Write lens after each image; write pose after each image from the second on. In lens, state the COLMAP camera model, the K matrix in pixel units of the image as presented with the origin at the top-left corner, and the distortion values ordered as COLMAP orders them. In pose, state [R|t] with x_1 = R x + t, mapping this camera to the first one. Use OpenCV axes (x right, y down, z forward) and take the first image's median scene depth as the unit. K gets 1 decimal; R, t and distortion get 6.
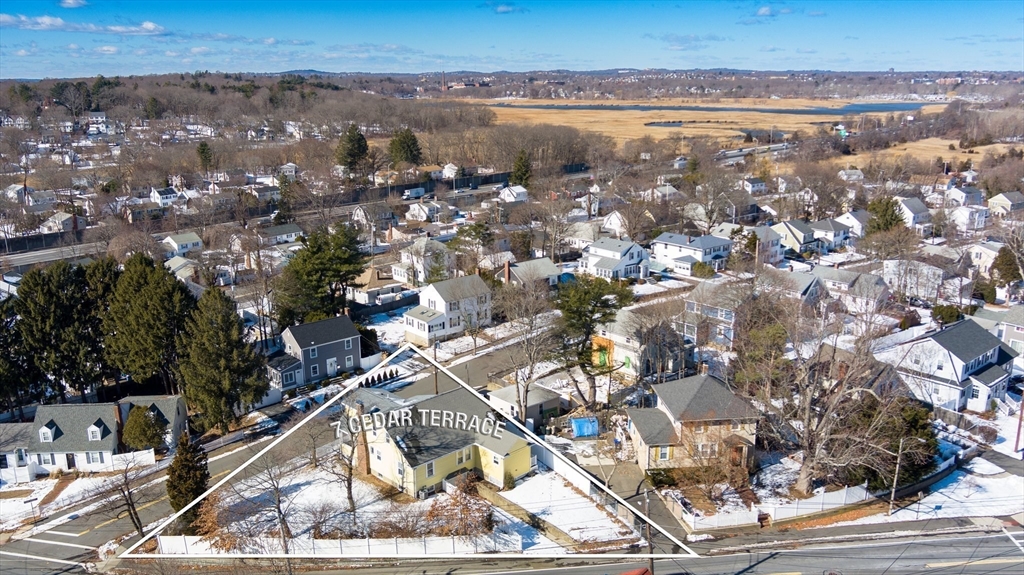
lens RADIAL K [[885.0, 0, 512.0], [0, 885.0, 287.5], [0, 0, 1]] dist [-0.029342, -0.005248]
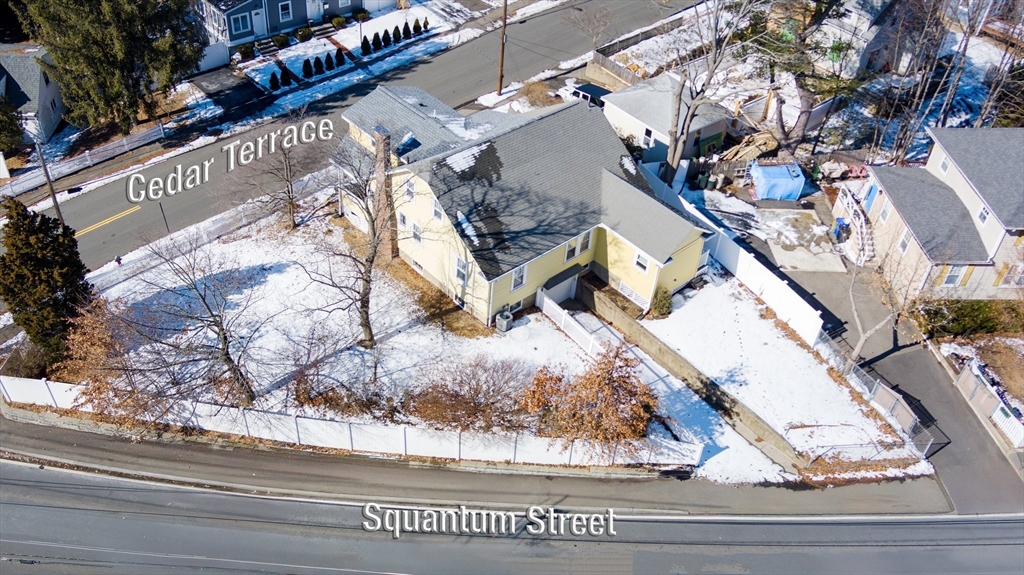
lens RADIAL K [[885.0, 0, 512.0], [0, 885.0, 287.5], [0, 0, 1]] dist [-0.029342, -0.005248]
pose [[0.996254, 0.069071, 0.052024, -0.119484], [-0.085099, 0.889896, 0.448156, -0.020649], [-0.015341, -0.450905, 0.892440, 0.516868]]
